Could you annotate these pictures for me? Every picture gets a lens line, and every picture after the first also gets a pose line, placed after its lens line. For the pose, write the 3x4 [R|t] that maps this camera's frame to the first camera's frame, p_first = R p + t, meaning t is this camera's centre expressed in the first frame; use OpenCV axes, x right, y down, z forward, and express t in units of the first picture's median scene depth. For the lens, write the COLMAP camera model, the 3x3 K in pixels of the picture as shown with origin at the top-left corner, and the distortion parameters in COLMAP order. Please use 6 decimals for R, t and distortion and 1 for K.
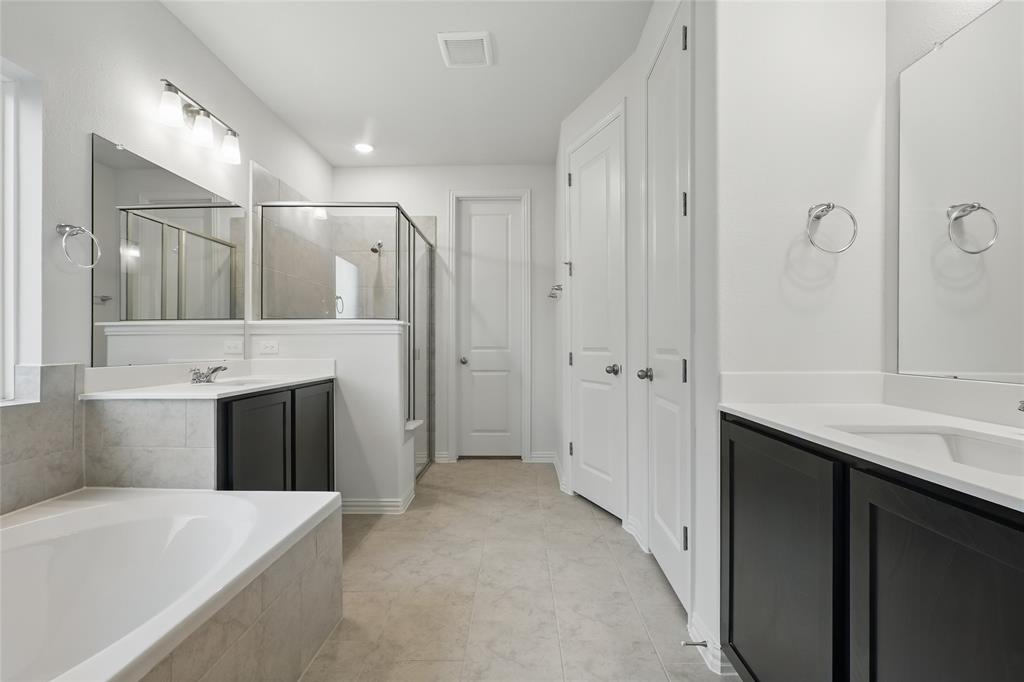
lens RADIAL K [[461.4, 0, 510.7], [0, 461.4, 344.2], [0, 0, 1]] dist [-0.001697, -0.000224]
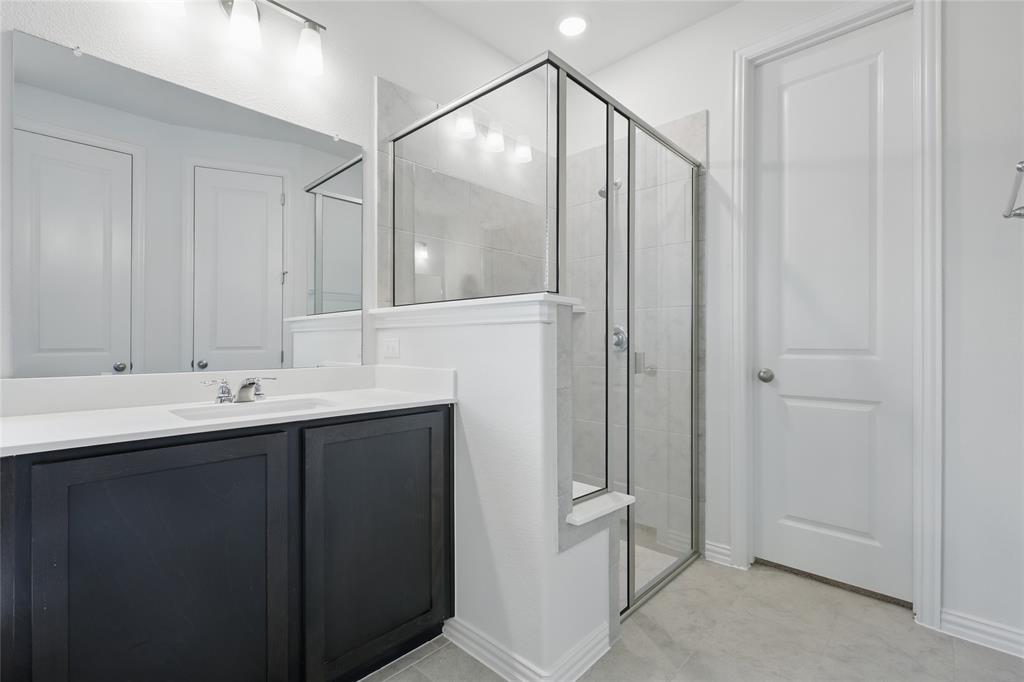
lens RADIAL K [[462.5, 0, 512.8], [0, 462.5, 342.1], [0, 0, 1]] dist [0.001904, 0.000063]
pose [[0.740259, 0.000994, -0.672321, 0.049649], [-0.001471, 0.999999, -0.000141, -0.001172], [0.672320, 0.001093, 0.740260, 0.577176]]
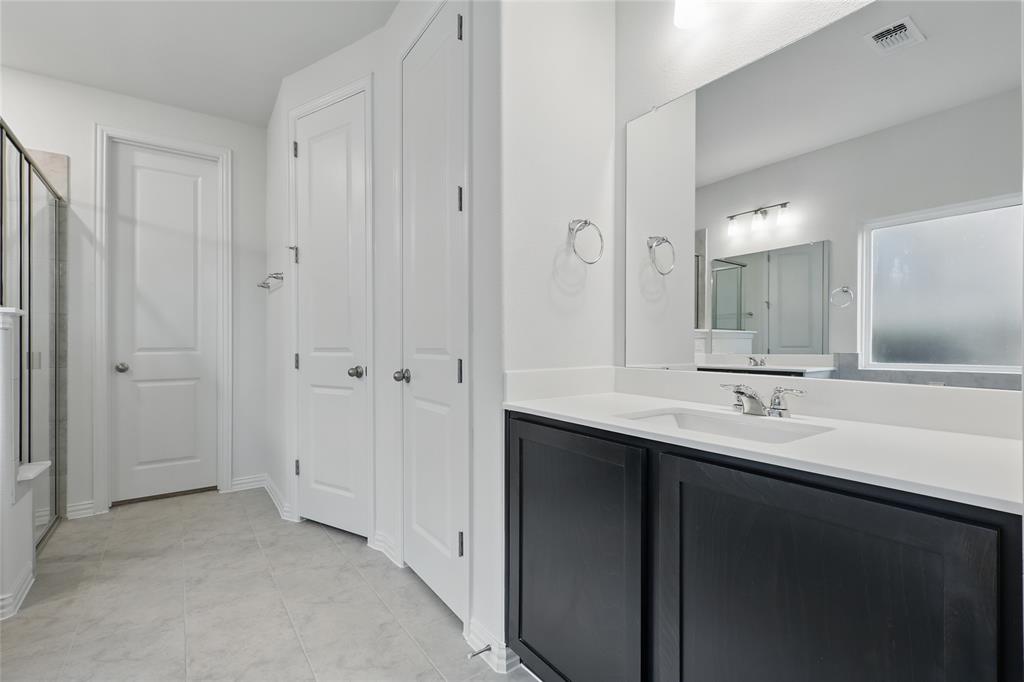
lens RADIAL K [[462.5, 0, 512.8], [0, 462.5, 342.1], [0, 0, 1]] dist [0.001904, 0.000063]
pose [[0.800792, -0.000965, 0.598941, -0.062054], [0.003017, 0.999993, -0.002422, -0.000073], [-0.598934, 0.003746, 0.800789, 0.083680]]
